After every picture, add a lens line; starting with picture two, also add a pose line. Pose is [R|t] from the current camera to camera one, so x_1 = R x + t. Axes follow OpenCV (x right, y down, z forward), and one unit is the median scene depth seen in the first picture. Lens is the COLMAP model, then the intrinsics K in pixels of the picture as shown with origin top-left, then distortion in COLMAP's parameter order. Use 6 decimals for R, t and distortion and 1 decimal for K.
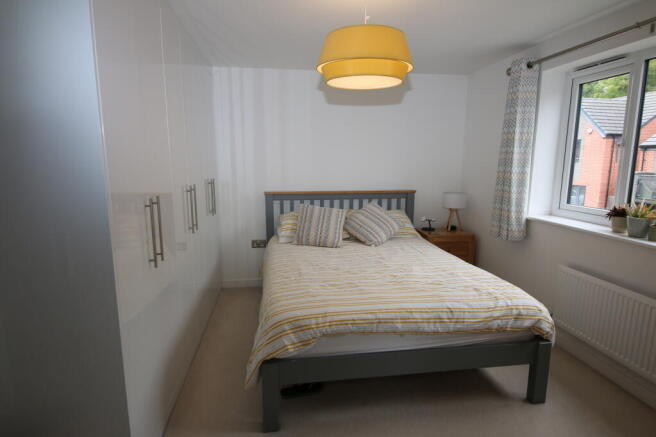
lens RADIAL K [[363.2, 0, 328.0], [0, 363.2, 218.5], [0, 0, 1]] dist [0.031041, -0.039573]
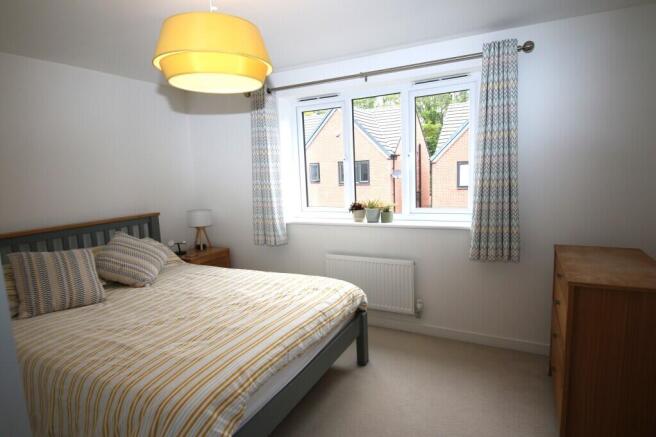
lens RADIAL K [[363.2, 0, 328.0], [0, 363.2, 218.5], [0, 0, 1]] dist [0.031041, -0.039573]
pose [[0.576872, -0.131672, 0.806152, -0.354126], [0.171795, 0.984405, 0.037852, -0.041304], [-0.798564, 0.116657, 0.590496, 0.247730]]
